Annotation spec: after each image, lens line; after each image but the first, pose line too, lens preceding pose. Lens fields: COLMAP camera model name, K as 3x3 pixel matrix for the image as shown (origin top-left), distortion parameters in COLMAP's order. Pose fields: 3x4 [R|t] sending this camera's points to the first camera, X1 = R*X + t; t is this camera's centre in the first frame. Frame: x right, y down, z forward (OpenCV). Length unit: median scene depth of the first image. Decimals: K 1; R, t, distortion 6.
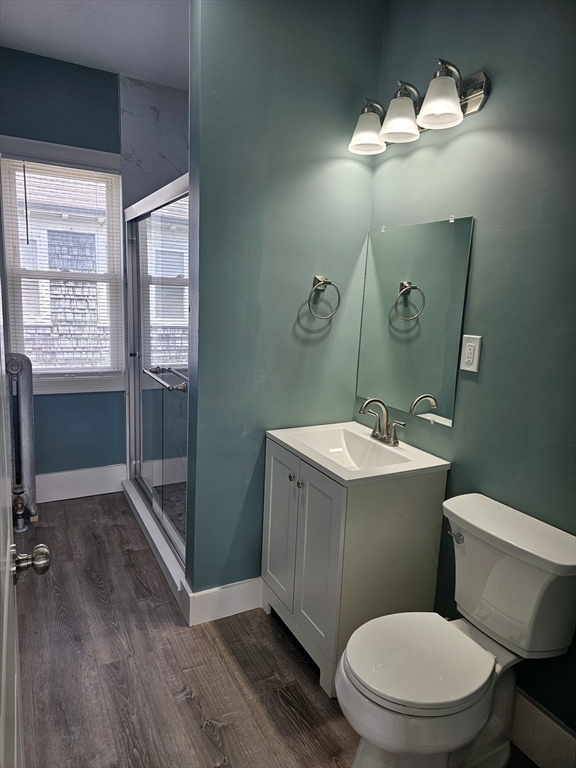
lens RADIAL K [[507.3, 0, 288.4], [0, 507.3, 381.2], [0, 0, 1]] dist [0.053489, -0.043147]
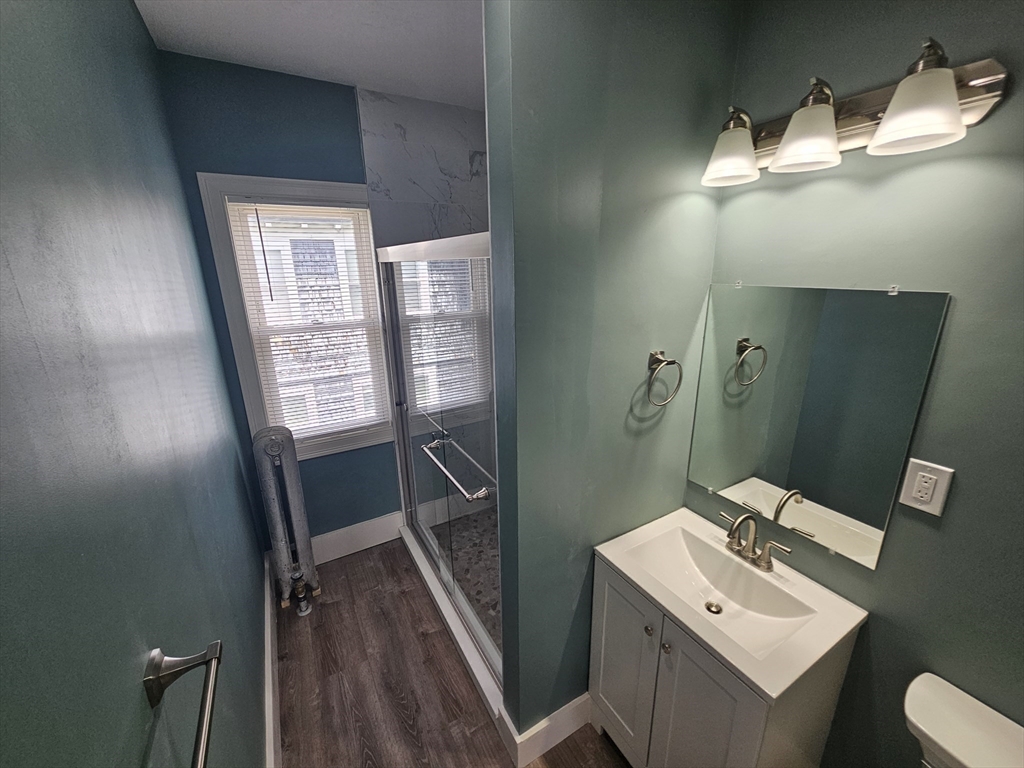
lens RADIAL K [[416.5, 0, 514.1], [0, 416.5, 388.6], [0, 0, 1]] dist [-0.001993, 0.000800]
pose [[0.997421, -0.069046, 0.019590, -0.138384], [0.066464, 0.991600, 0.110956, -0.192955], [-0.027087, -0.109367, 0.993632, 0.308242]]
